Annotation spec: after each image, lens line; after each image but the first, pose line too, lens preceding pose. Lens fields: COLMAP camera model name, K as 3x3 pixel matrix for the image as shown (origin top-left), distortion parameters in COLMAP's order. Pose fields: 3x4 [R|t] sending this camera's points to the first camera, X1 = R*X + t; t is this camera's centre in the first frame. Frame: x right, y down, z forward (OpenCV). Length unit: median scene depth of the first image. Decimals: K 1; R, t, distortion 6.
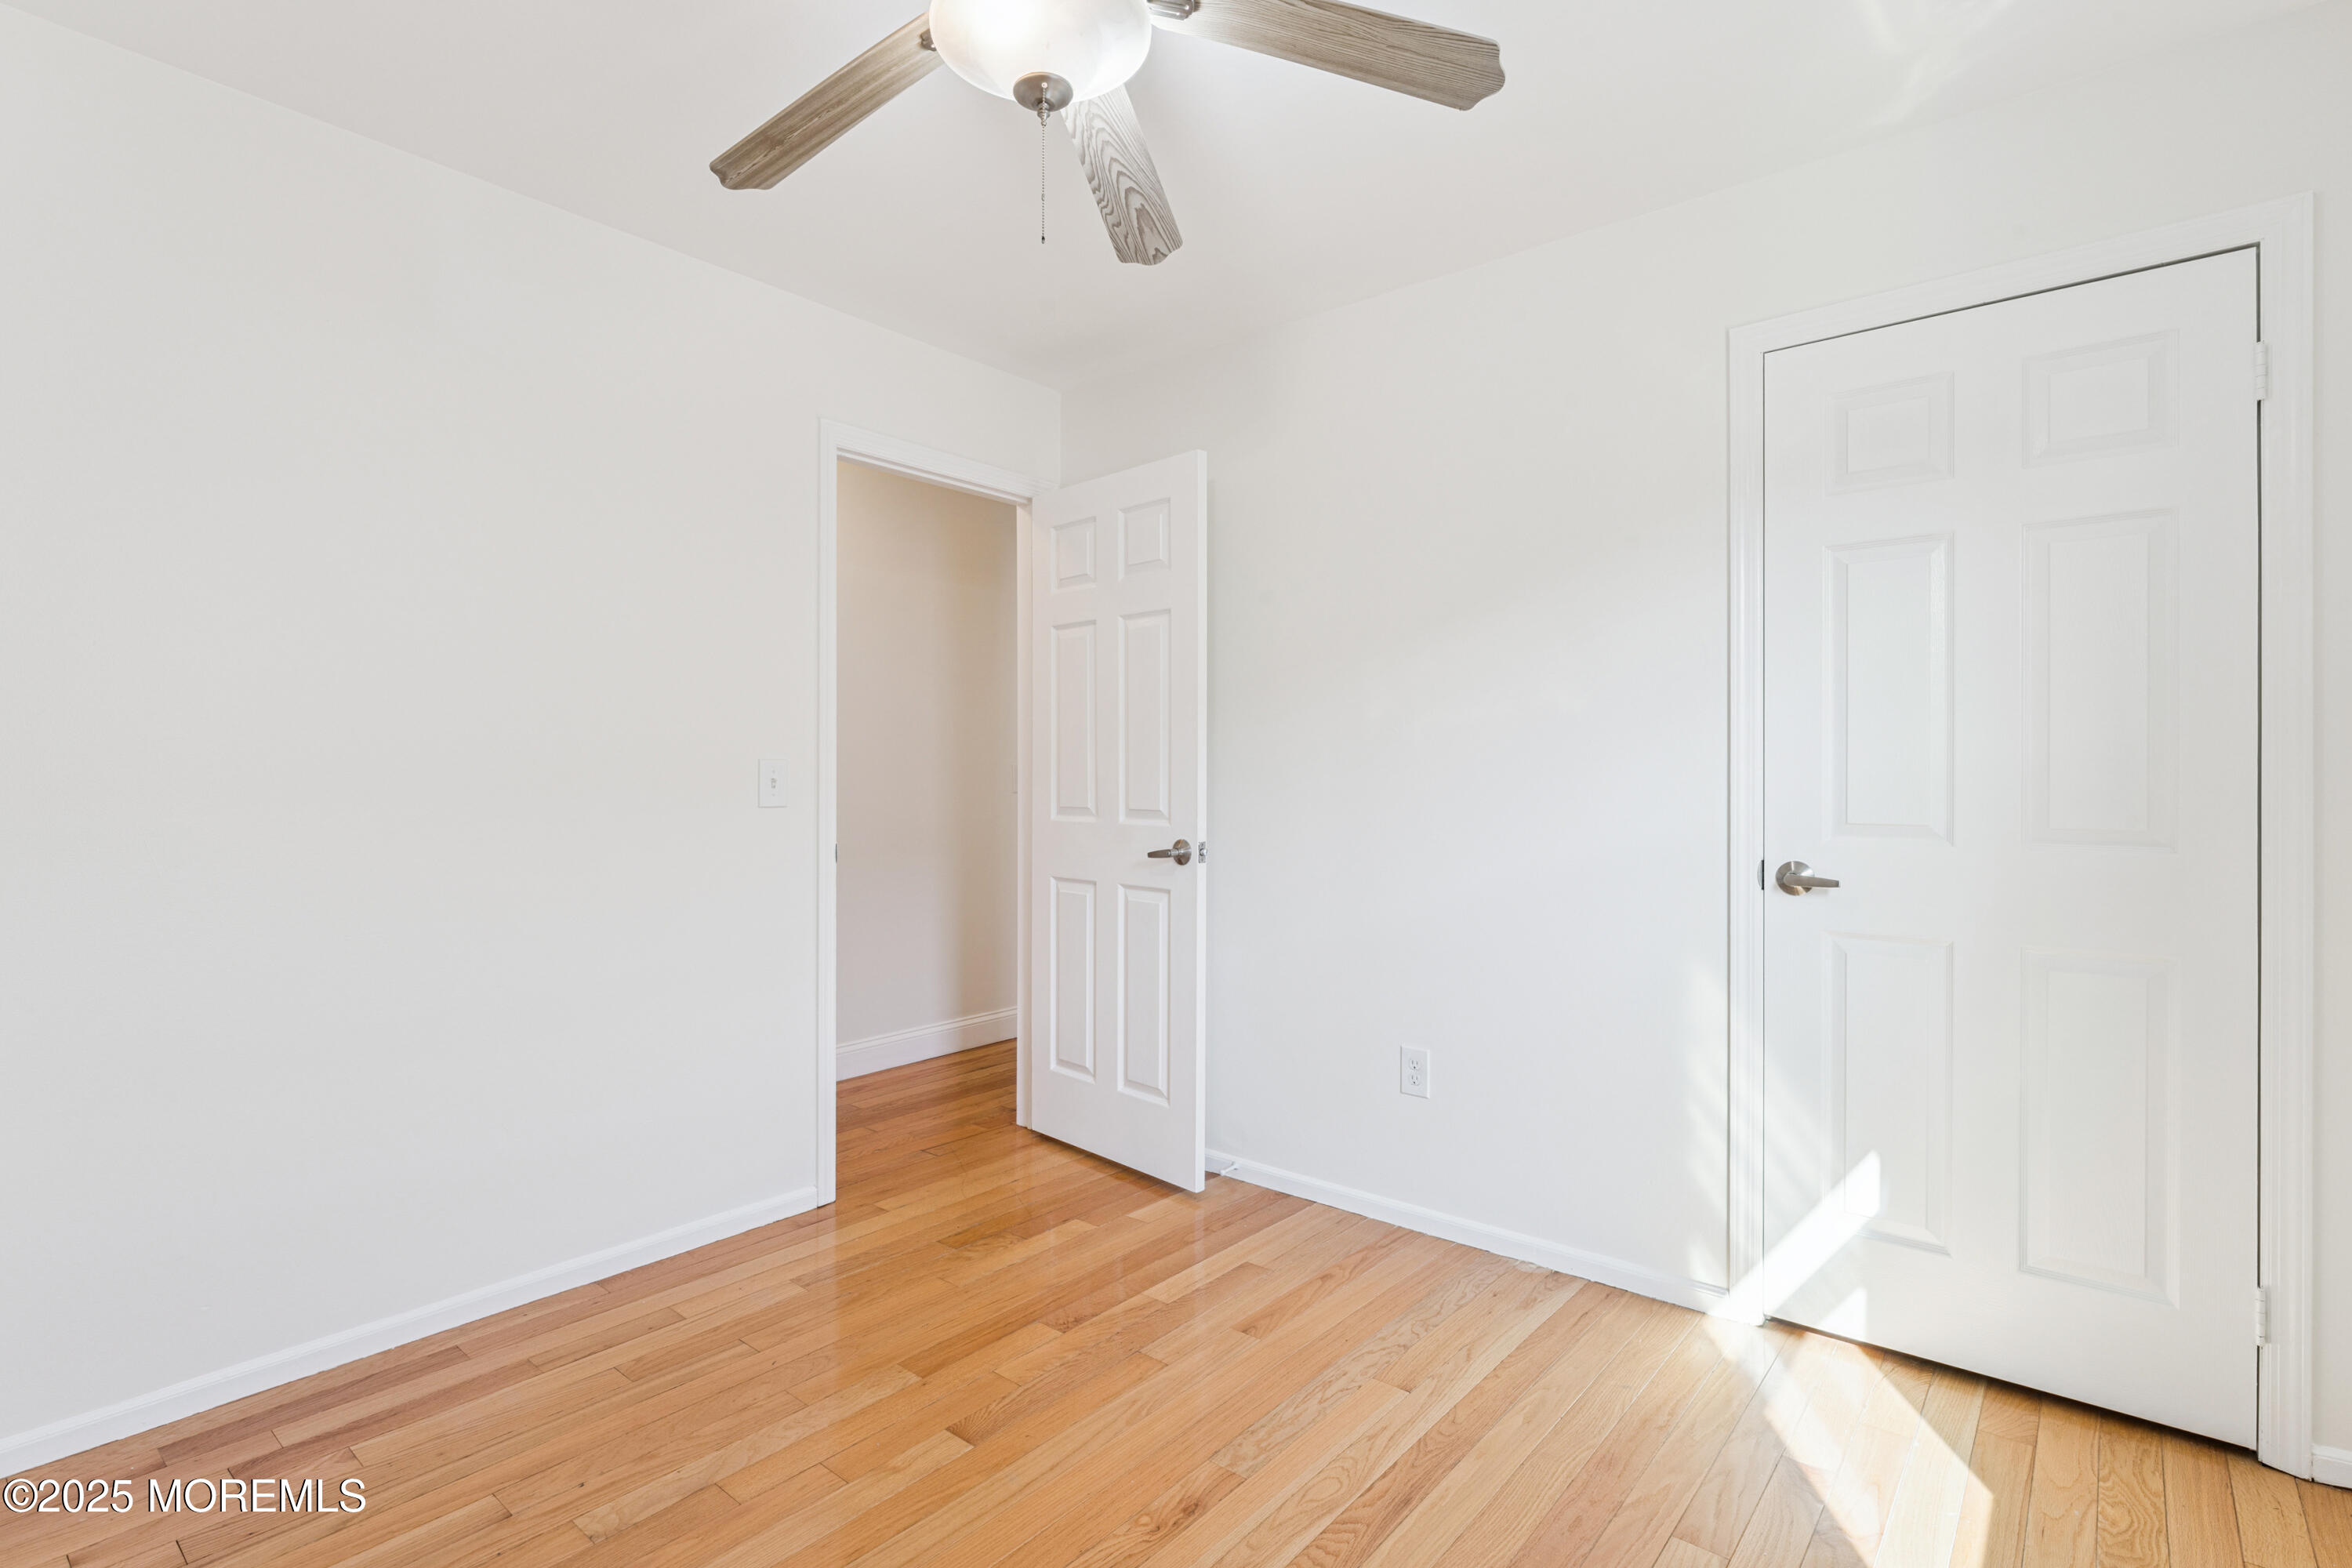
lens RADIAL K [[1131.8, 0, 1172.4], [0, 1131.8, 777.7], [0, 0, 1]] dist [-0.032583, 0.000286]
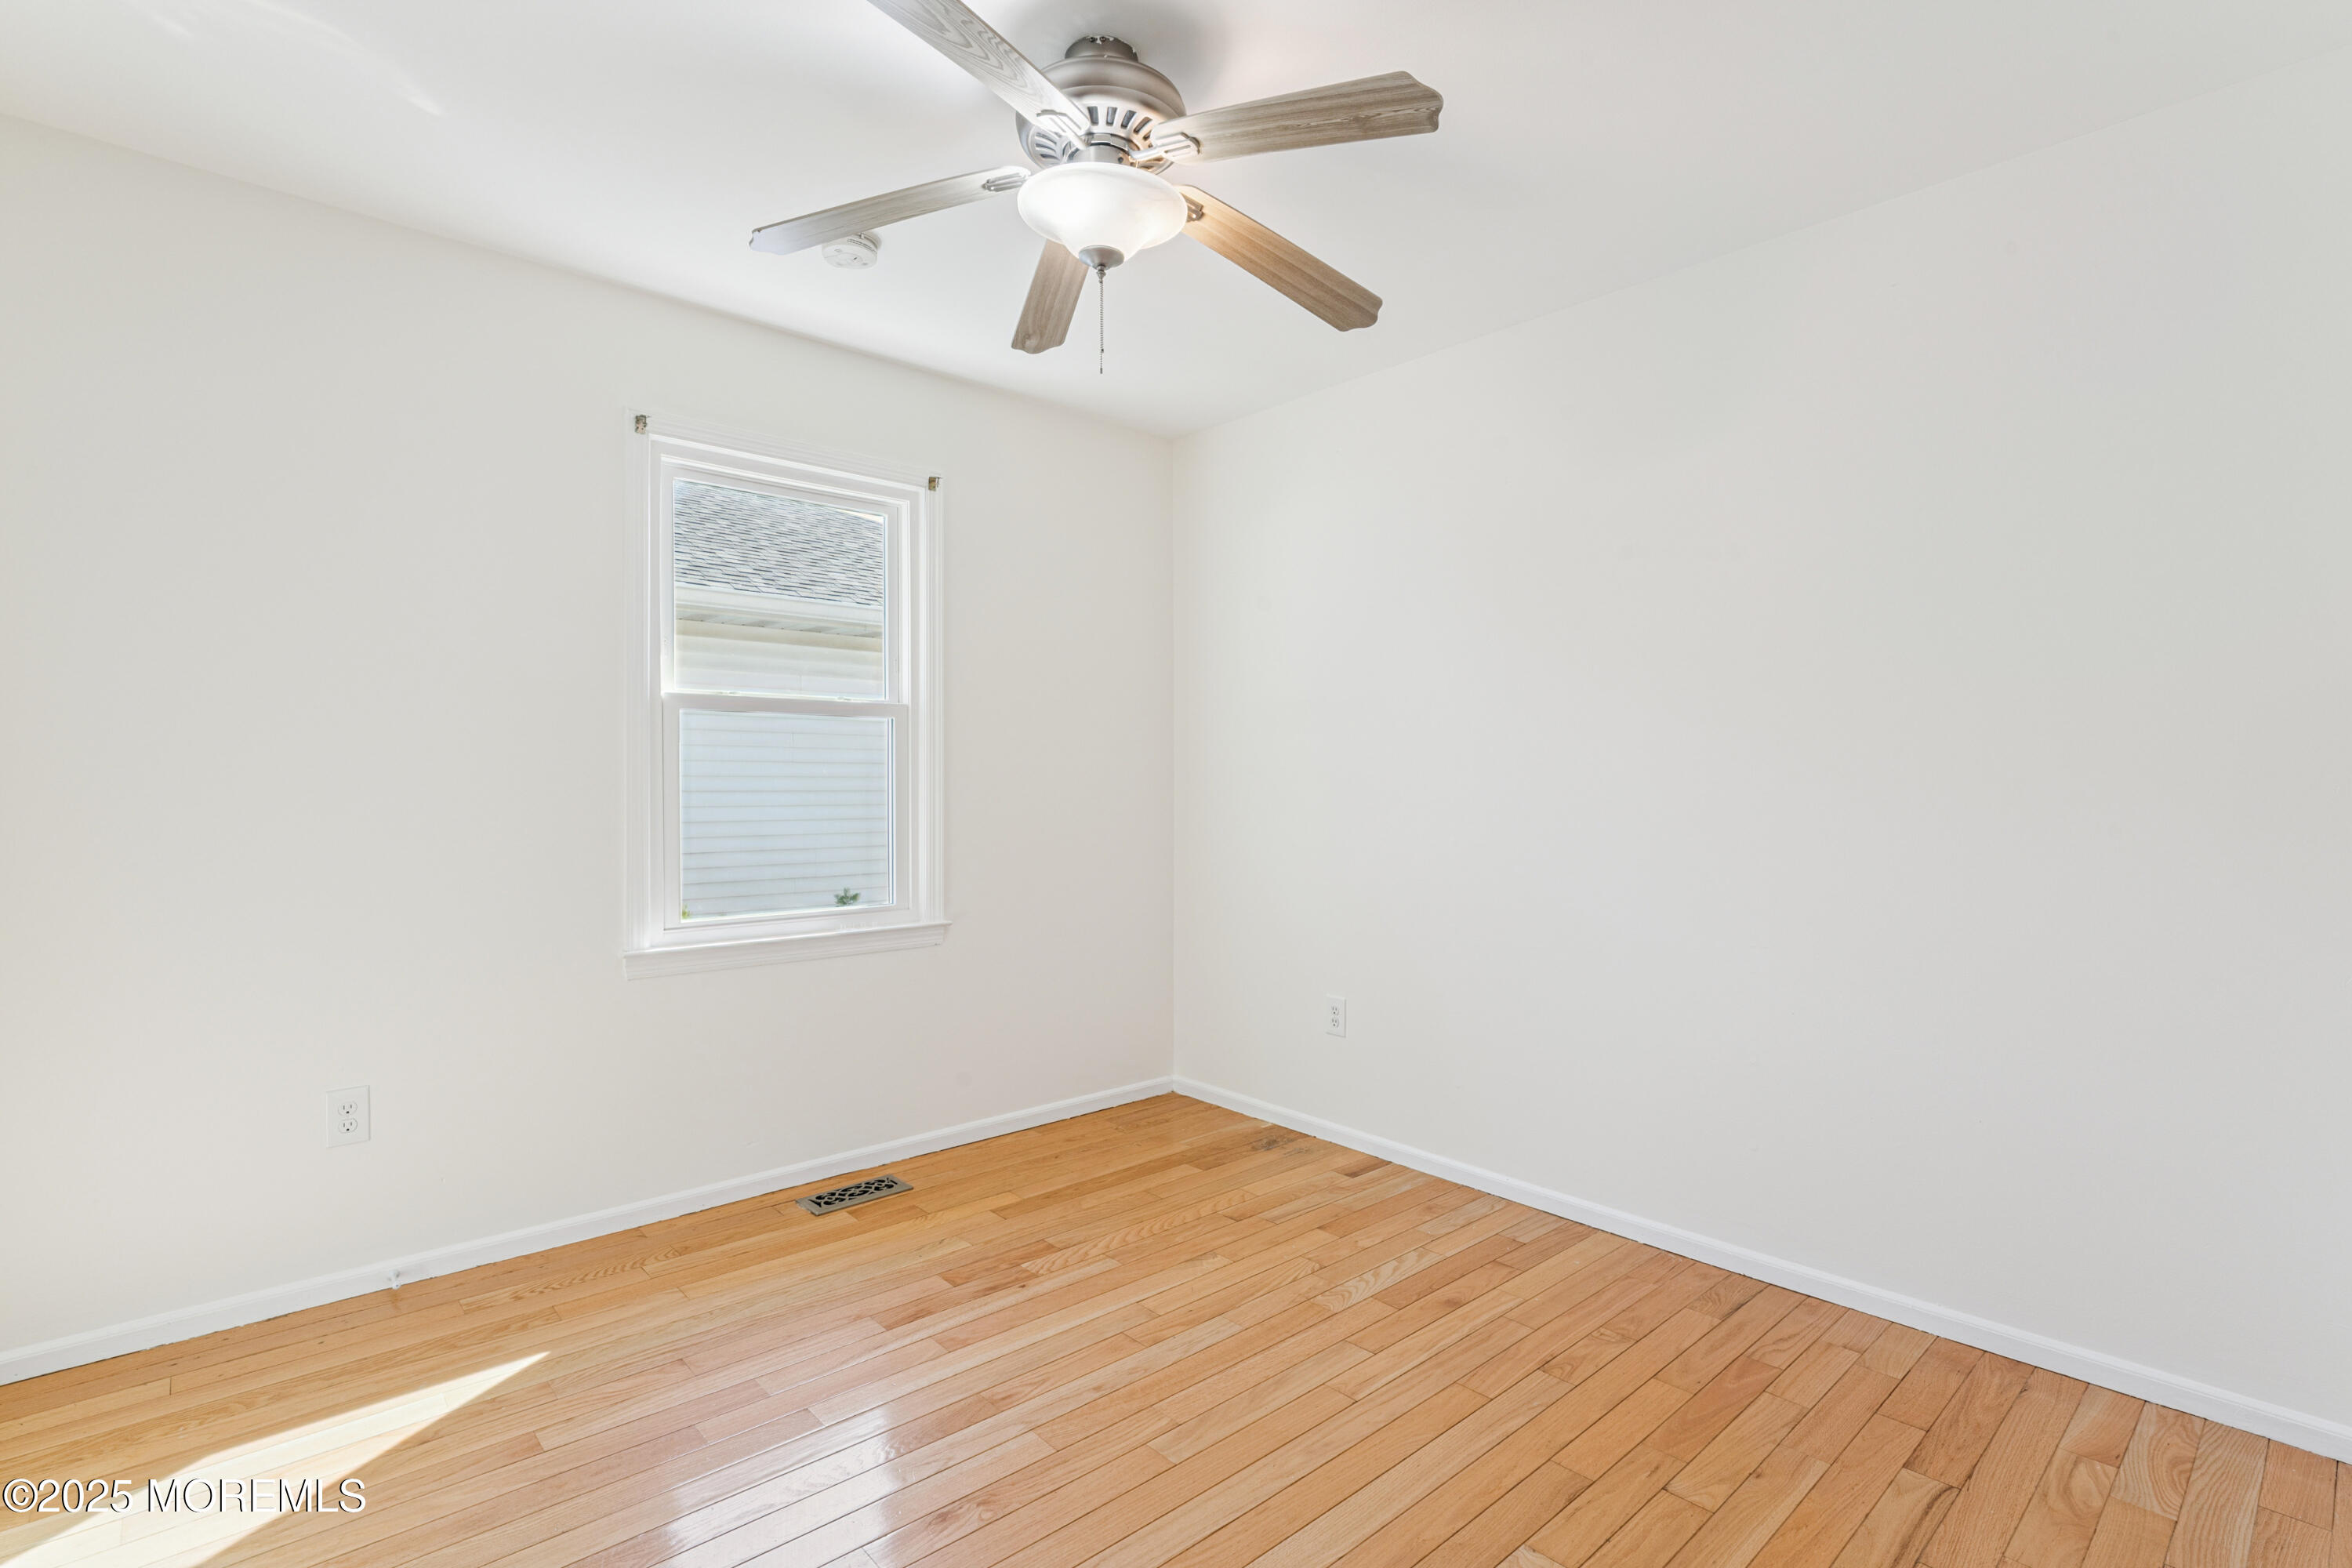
lens RADIAL K [[1103.0, 0, 1173.0], [0, 1103.0, 764.5], [0, 0, 1]] dist [0.001604, 0.000046]
pose [[-0.990074, -0.000329, 0.140549, -0.328565], [-0.001886, 0.999938, -0.010944, -0.005249], [-0.140537, -0.011100, -0.990013, 1.954544]]
